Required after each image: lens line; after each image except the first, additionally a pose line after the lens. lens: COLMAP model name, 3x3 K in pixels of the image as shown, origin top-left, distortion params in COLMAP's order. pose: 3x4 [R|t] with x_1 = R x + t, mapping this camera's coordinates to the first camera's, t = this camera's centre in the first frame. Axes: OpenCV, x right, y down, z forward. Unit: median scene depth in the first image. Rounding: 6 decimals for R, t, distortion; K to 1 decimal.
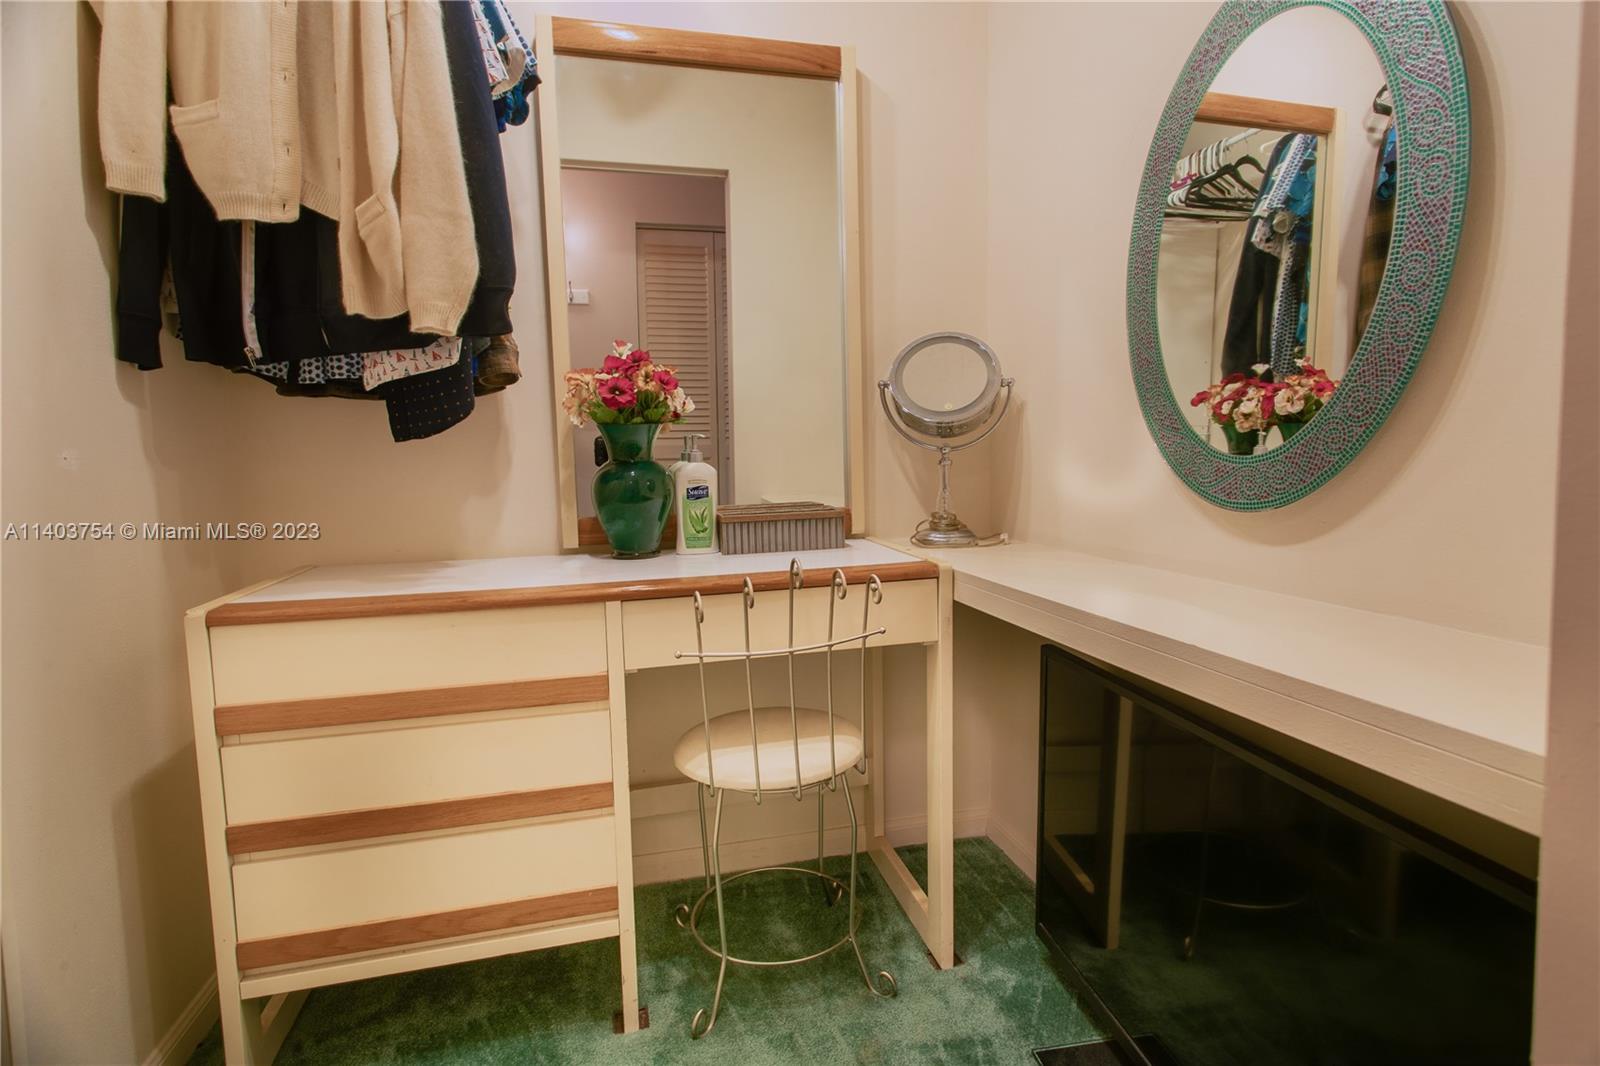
lens RADIAL K [[802.4, 0, 827.6], [0, 802.4, 530.2], [0, 0, 1]] dist [0.001856, -0.000088]
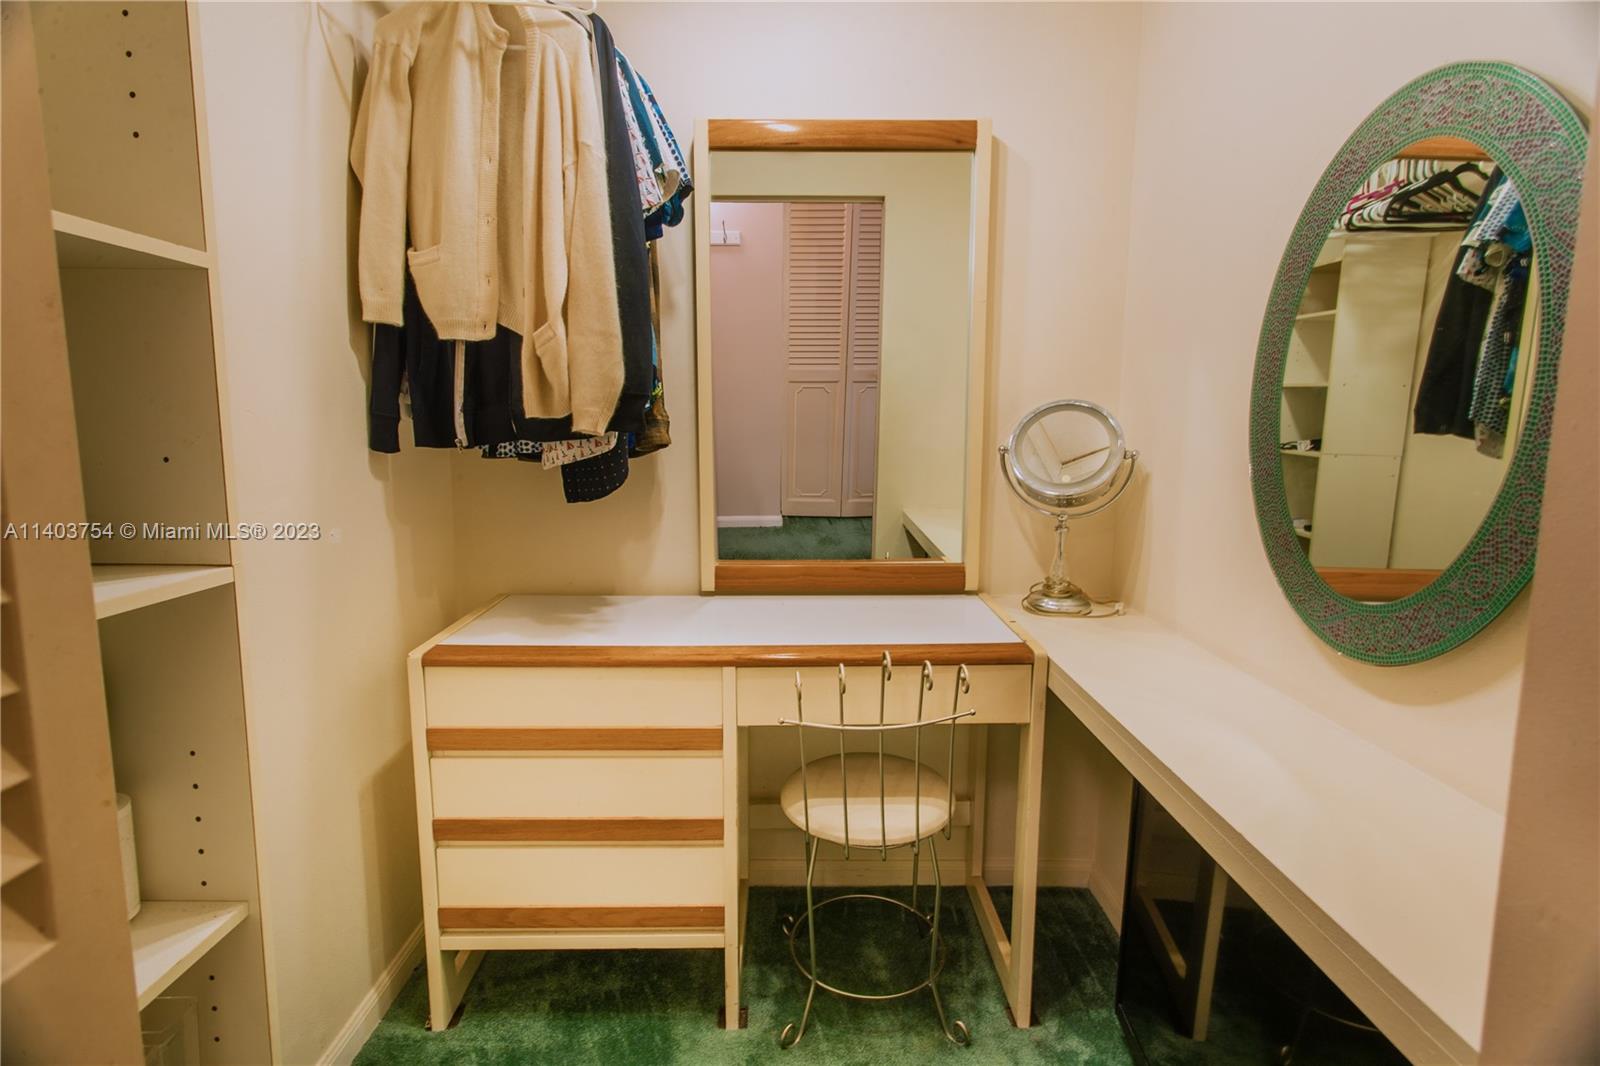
lens RADIAL K [[775.1, 0, 796.3], [0, 775.1, 529.6], [0, 0, 1]] dist [0.003564, -0.000647]
pose [[0.968818, 0.055057, -0.241581, 0.075075], [-0.044389, 0.997793, 0.049386, -0.151024], [0.243767, -0.037123, 0.969123, -0.037547]]
